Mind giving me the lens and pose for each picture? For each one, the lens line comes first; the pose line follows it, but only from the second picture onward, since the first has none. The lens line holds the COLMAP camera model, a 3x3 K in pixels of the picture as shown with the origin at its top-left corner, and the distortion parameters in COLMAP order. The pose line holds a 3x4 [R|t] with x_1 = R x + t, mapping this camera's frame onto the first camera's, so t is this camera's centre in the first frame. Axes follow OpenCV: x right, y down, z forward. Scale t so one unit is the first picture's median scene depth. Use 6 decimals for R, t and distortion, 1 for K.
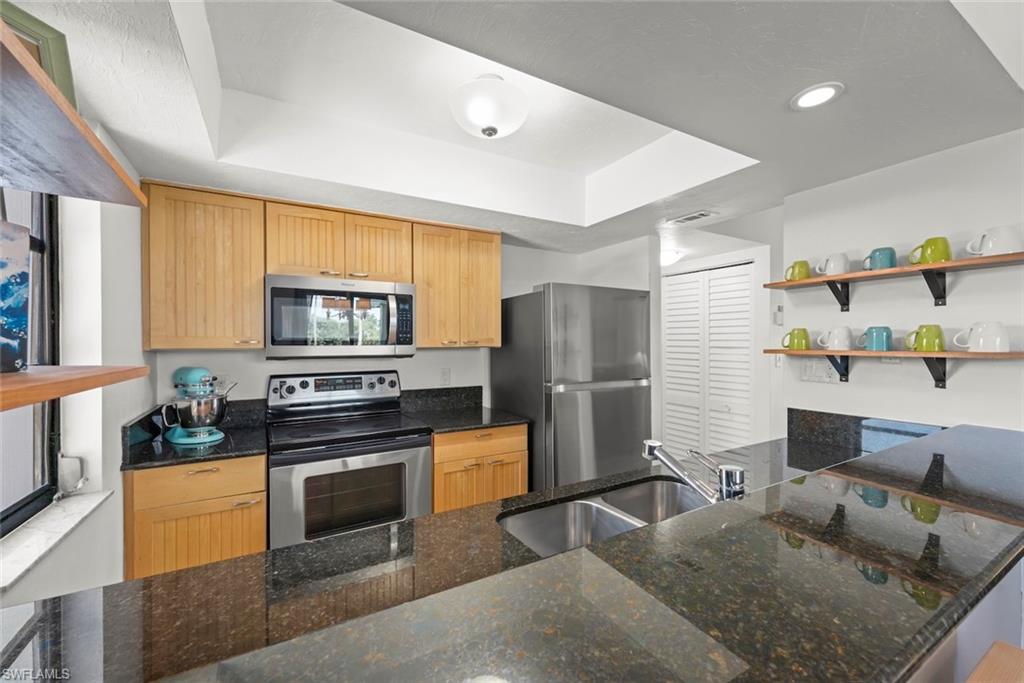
lens RADIAL K [[412.9, 0, 519.6], [0, 412.9, 343.4], [0, 0, 1]] dist [-0.009574, -0.000444]
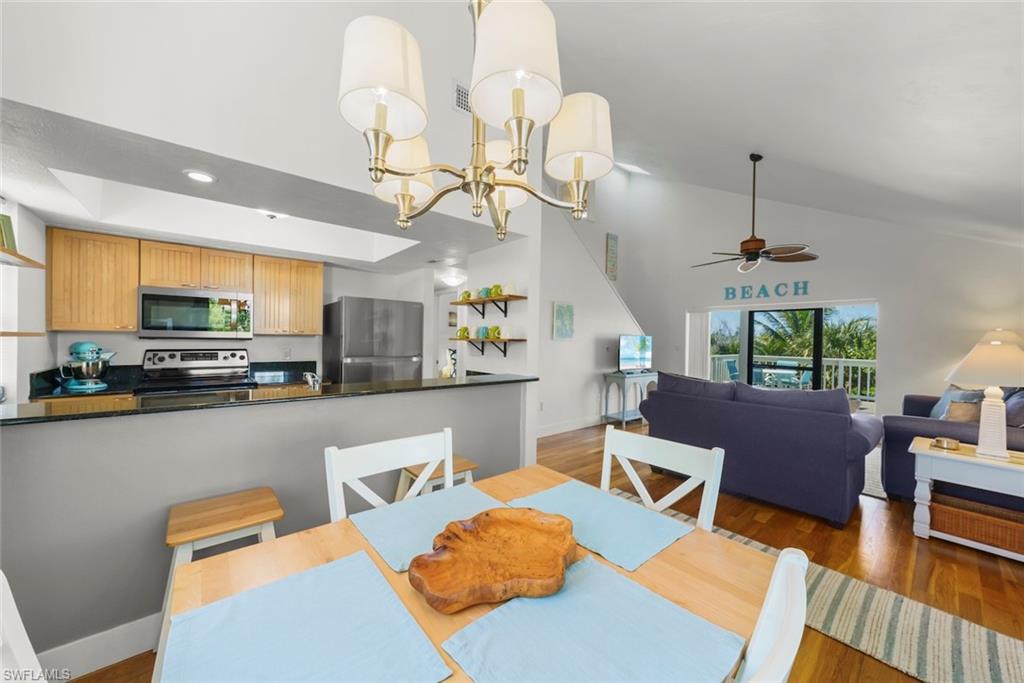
lens RADIAL K [[363.3, 0, 513.7], [0, 363.3, 340.2], [0, 0, 1]] dist [-0.004262, 0.000546]
pose [[0.985937, 0.019878, 0.165932, 0.594826], [-0.020390, 0.999791, 0.001385, 0.014547], [-0.165870, -0.004749, 0.986136, -0.638986]]
